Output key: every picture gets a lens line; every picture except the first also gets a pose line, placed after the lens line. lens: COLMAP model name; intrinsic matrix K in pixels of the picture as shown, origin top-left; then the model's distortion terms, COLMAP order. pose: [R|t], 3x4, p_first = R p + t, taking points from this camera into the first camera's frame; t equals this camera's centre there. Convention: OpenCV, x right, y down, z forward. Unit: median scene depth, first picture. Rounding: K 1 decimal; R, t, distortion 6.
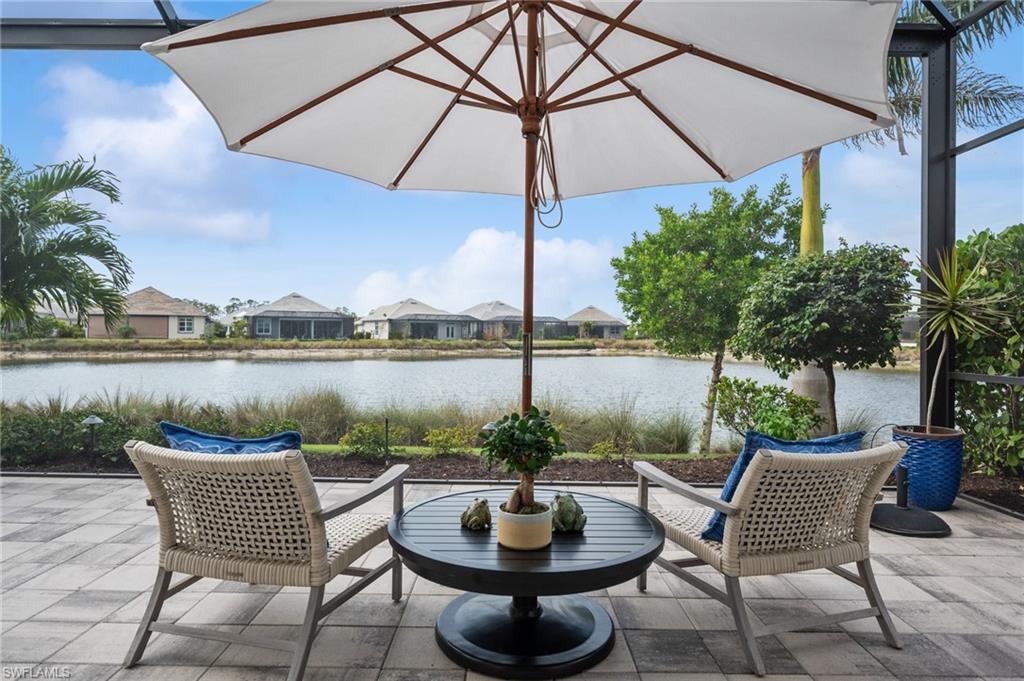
lens RADIAL K [[597.8, 0, 504.5], [0, 597.8, 323.1], [0, 0, 1]] dist [-0.002346, -0.000028]
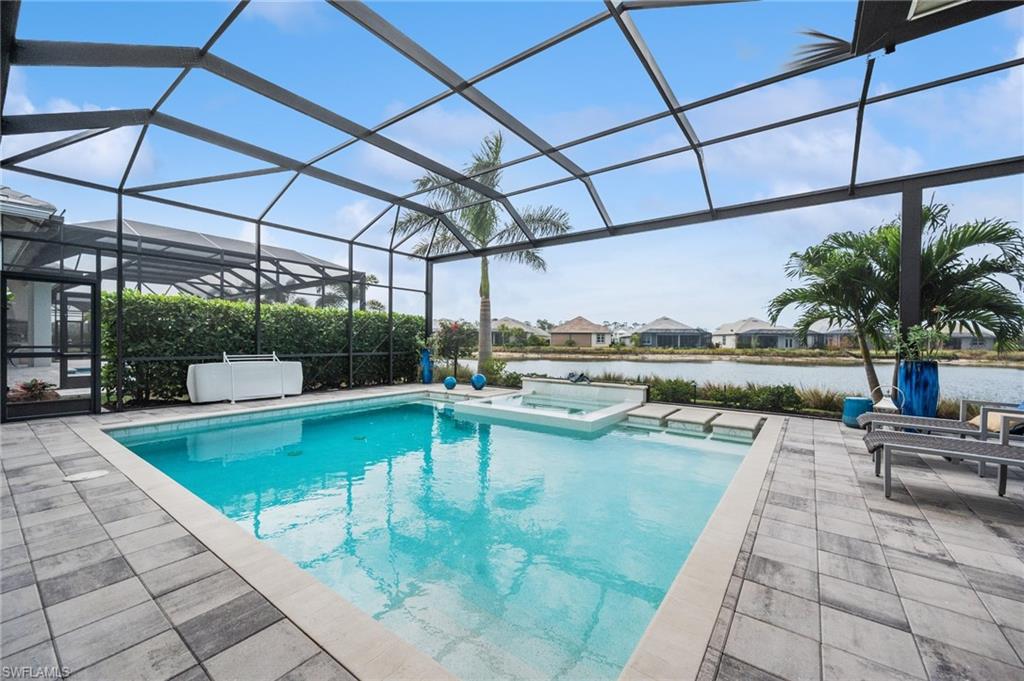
lens RADIAL K [[401.0, 0, 511.7], [0, 401.0, 342.7], [0, 0, 1]] dist [-0.000747, -0.000330]
pose [[0.807340, 0.001590, -0.590084, -0.080721], [0.007861, 0.999879, 0.013449, -0.002101], [0.590034, -0.015496, 0.807230, -0.035607]]
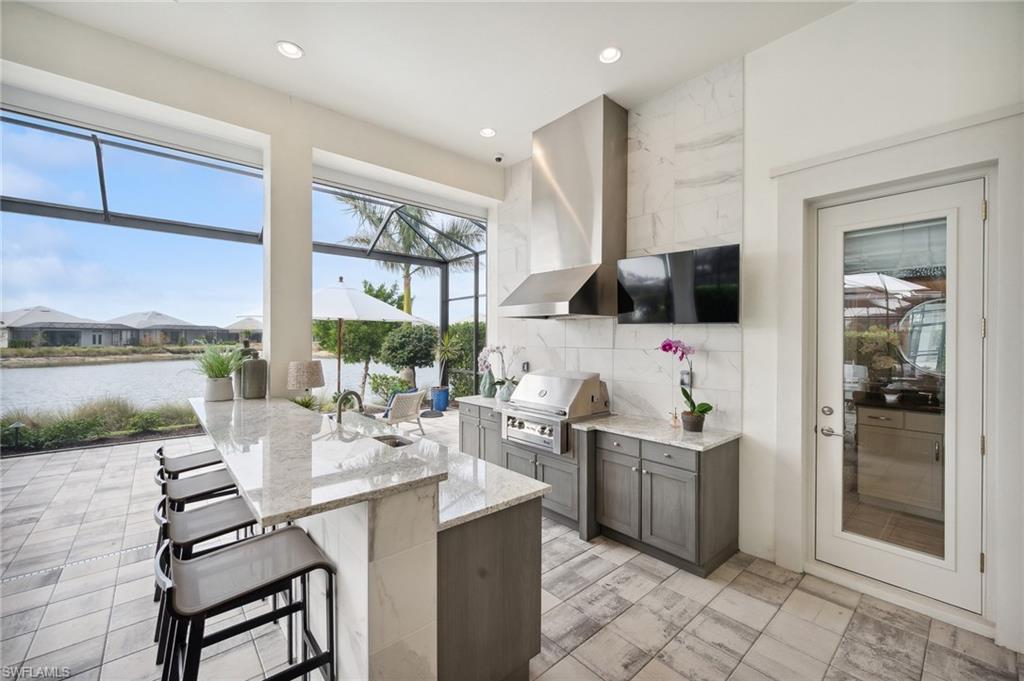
lens RADIAL K [[411.7, 0, 508.9], [0, 411.7, 340.4], [0, 0, 1]] dist [0.001023, 0.000268]
pose [[0.754707, -0.010570, 0.655977, -0.023587], [-0.006466, 0.999702, 0.023548, -0.006556], [-0.656030, -0.022013, 0.754413, -0.046097]]
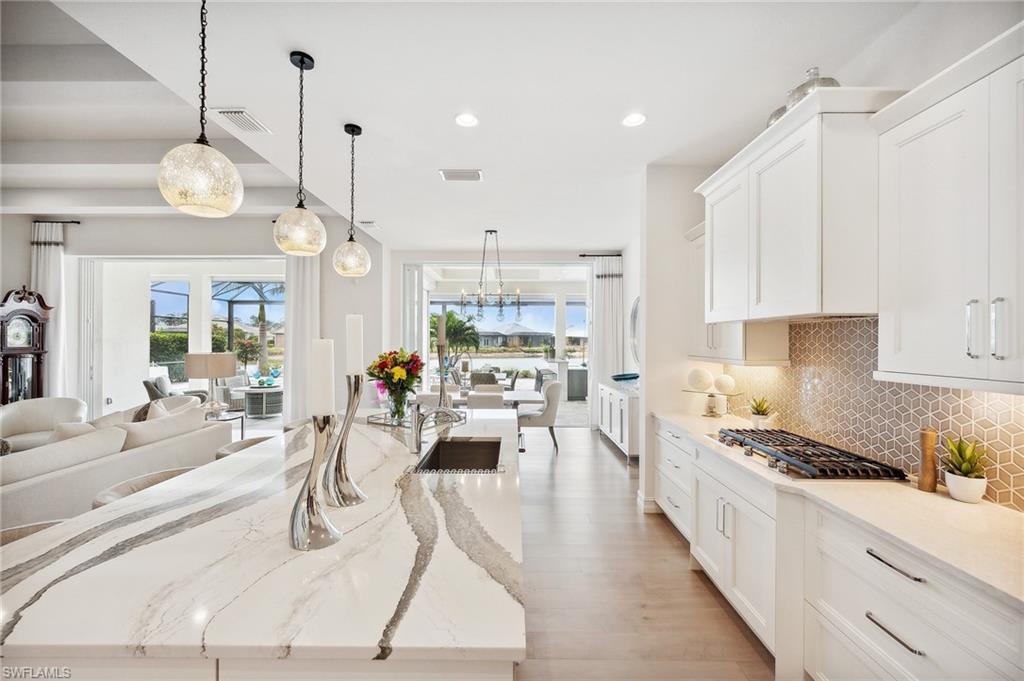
lens RADIAL K [[415.1, 0, 512.0], [0, 415.1, 340.5], [0, 0, 1]] dist [-0.004133, -0.000290]
pose [[0.999973, -0.005682, 0.004740, -0.032815], [0.005607, 0.999861, 0.015679, -0.009549], [-0.004828, -0.015652, 0.999866, -0.162663]]
